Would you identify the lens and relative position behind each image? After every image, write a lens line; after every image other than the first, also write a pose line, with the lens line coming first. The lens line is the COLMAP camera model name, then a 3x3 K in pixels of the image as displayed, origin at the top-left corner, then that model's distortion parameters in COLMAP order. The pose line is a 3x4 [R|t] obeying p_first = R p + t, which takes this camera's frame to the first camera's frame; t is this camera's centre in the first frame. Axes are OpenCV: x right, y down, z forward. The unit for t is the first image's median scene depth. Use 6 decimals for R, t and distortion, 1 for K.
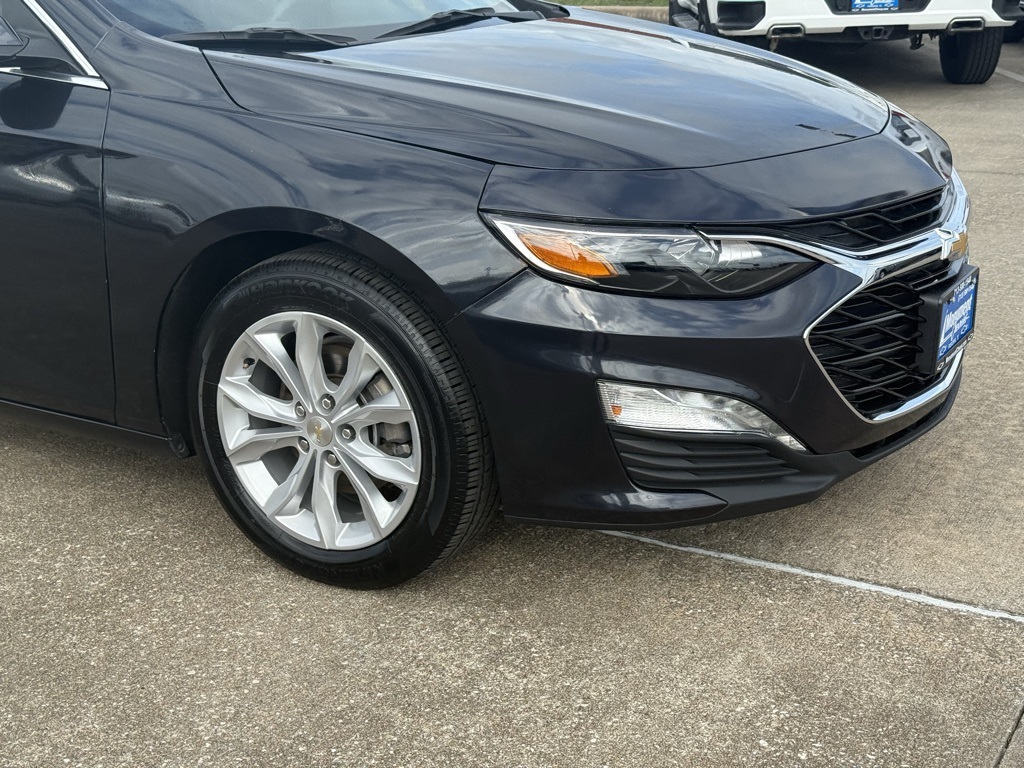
lens RADIAL K [[1430.3, 0, 515.6], [0, 1430.3, 387.6], [0, 0, 1]] dist [0.123558, 0.000000]
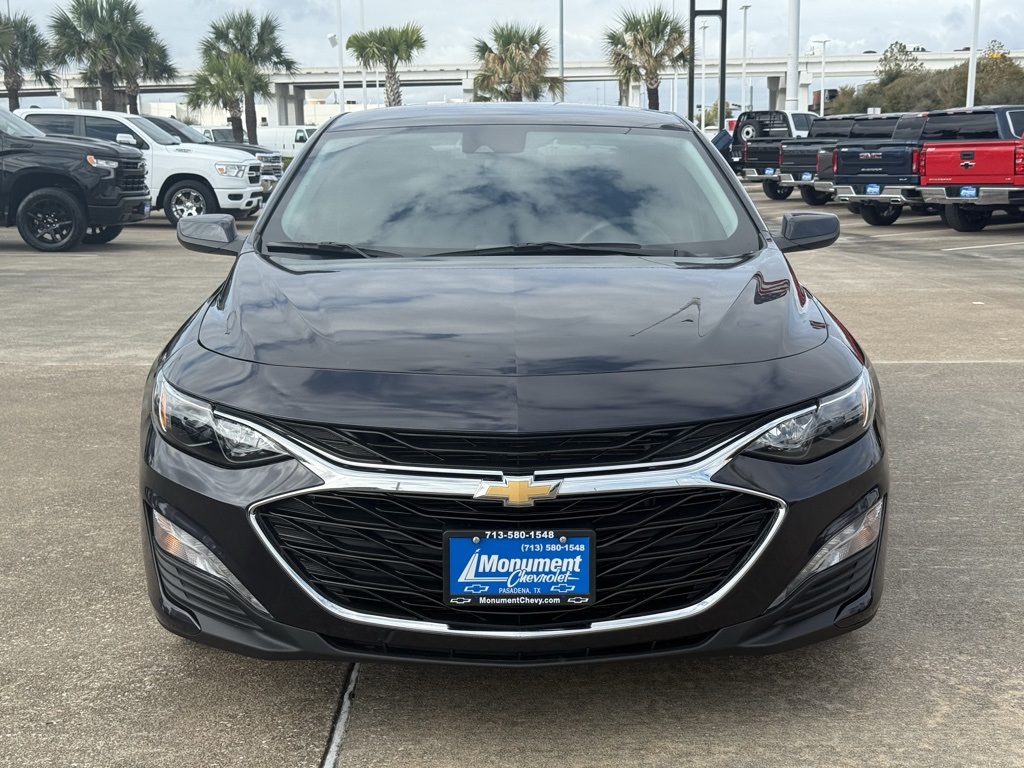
lens RADIAL K [[1430.3, 0, 520.1], [0, 1430.3, 379.9], [0, 0, 1]] dist [0.123558, 0.000000]
pose [[0.506366, 0.146717, -0.849746, 1.251224], [-0.271269, 0.962493, 0.004534, -0.196624], [0.818539, 0.228214, 0.527173, 0.499053]]
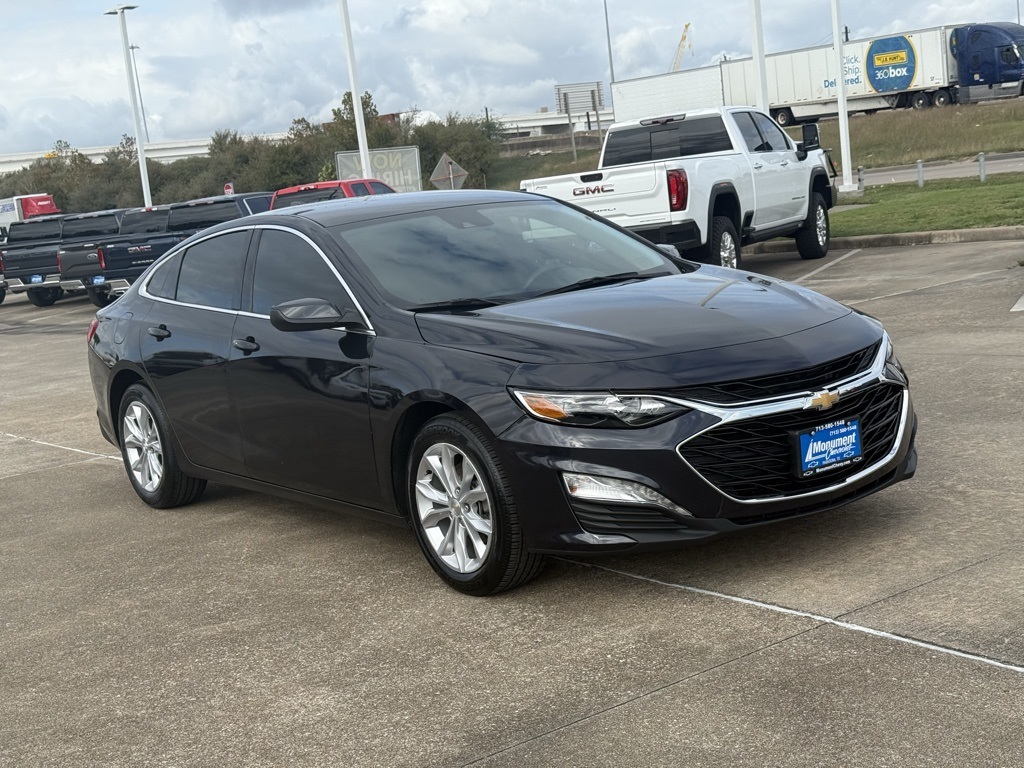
lens RADIAL K [[1430.3, 0, 508.8], [0, 1430.3, 381.6], [0, 0, 1]] dist [0.123558, 0.000000]
pose [[0.906949, -0.036821, -0.419628, 0.733572], [-0.030048, 0.987980, -0.151635, 0.152833], [0.420167, 0.150134, 0.894941, -0.688263]]
